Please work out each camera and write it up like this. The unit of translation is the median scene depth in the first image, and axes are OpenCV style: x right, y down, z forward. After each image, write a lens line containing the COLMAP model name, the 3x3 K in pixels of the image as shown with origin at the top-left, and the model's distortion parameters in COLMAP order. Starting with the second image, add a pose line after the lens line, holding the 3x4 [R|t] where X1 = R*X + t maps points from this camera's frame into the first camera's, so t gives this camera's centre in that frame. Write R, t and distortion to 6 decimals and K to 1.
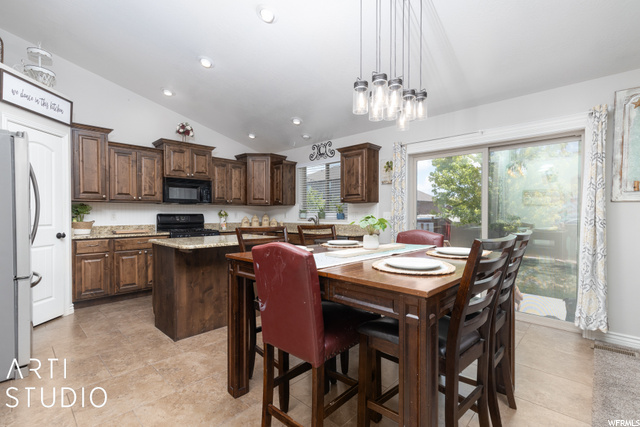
lens RADIAL K [[295.0, 0, 317.6], [0, 295.0, 216.2], [0, 0, 1]] dist [0.010560, -0.003140]
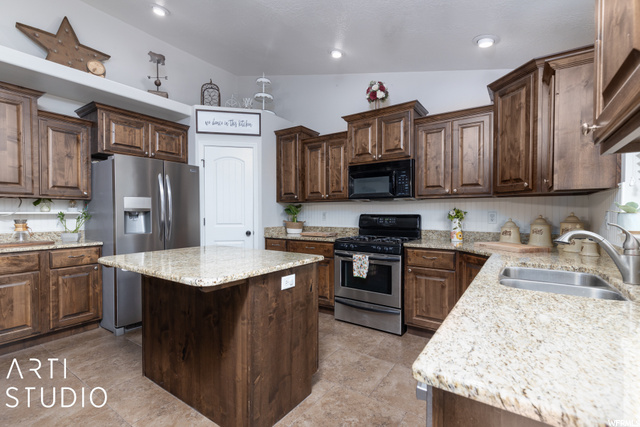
lens RADIAL K [[295.0, 0, 319.9], [0, 295.0, 215.4], [0, 0, 1]] dist [0.010560, -0.003140]
pose [[0.154703, 0.008034, -0.987928, 0.232701], [-0.005871, 0.999957, 0.007213, -0.010943], [0.987944, 0.004684, 0.154743, 0.827661]]
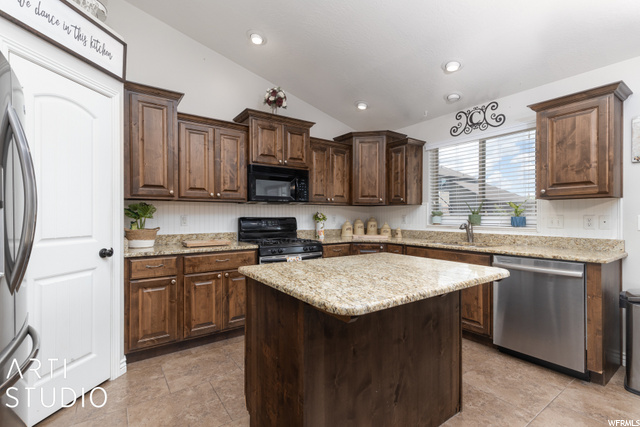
lens RADIAL K [[295.0, 0, 316.7], [0, 295.0, 215.7], [0, 0, 1]] dist [0.010560, -0.003140]
pose [[0.980839, 0.000310, -0.194822, -0.233740], [-0.002097, 0.999958, -0.008970, -0.006553], [0.194810, 0.009206, 0.980798, 0.358251]]
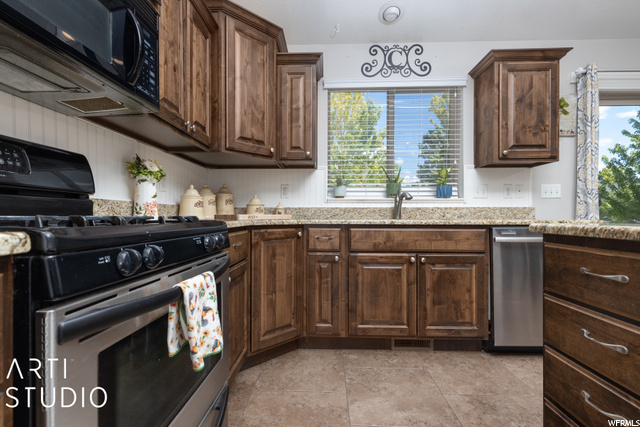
lens RADIAL K [[295.0, 0, 321.2], [0, 295.0, 216.6], [0, 0, 1]] dist [0.010560, -0.003140]
pose [[0.742276, -0.001244, 0.670094, -0.483912], [0.004712, 0.999983, -0.003364, 0.048962], [-0.670078, 0.005655, 0.742269, 0.841837]]
